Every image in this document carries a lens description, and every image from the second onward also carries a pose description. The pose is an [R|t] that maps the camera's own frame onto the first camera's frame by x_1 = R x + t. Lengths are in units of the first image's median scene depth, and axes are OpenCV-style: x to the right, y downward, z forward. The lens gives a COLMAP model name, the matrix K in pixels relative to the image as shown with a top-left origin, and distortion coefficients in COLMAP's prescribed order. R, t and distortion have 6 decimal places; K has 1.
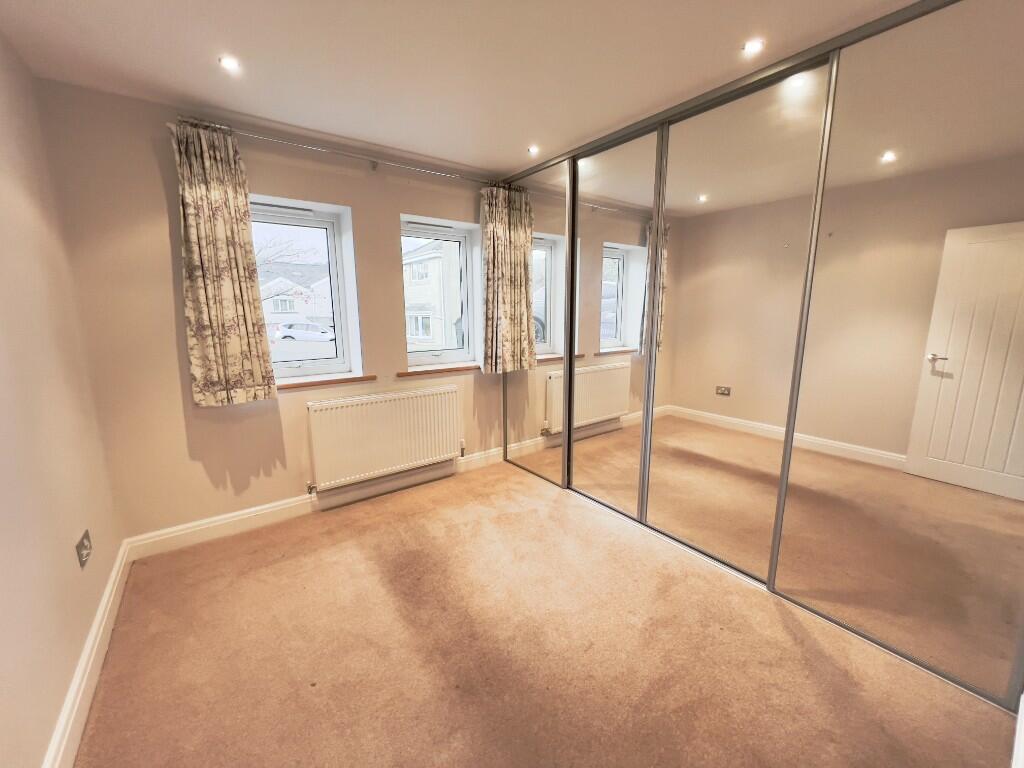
lens RADIAL K [[409.6, 0, 512.0], [0, 409.6, 384.0], [0, 0, 1]] dist [-0.001414, 0.000044]
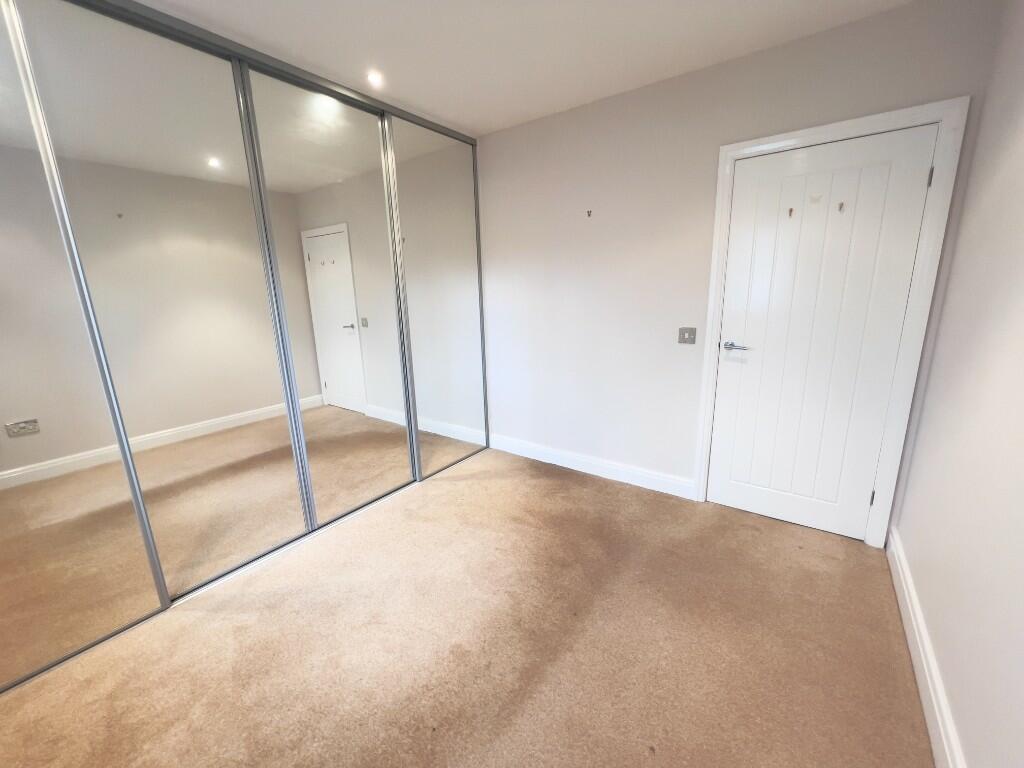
lens RADIAL K [[408.6, 0, 512.0], [0, 408.6, 384.0], [0, 0, 1]] dist [-0.001588, -0.000419]
pose [[-0.293478, -0.198176, 0.935199, -0.687504], [0.210529, 0.940860, 0.265443, -0.124769], [-0.932496, 0.274788, -0.234400, 0.860932]]
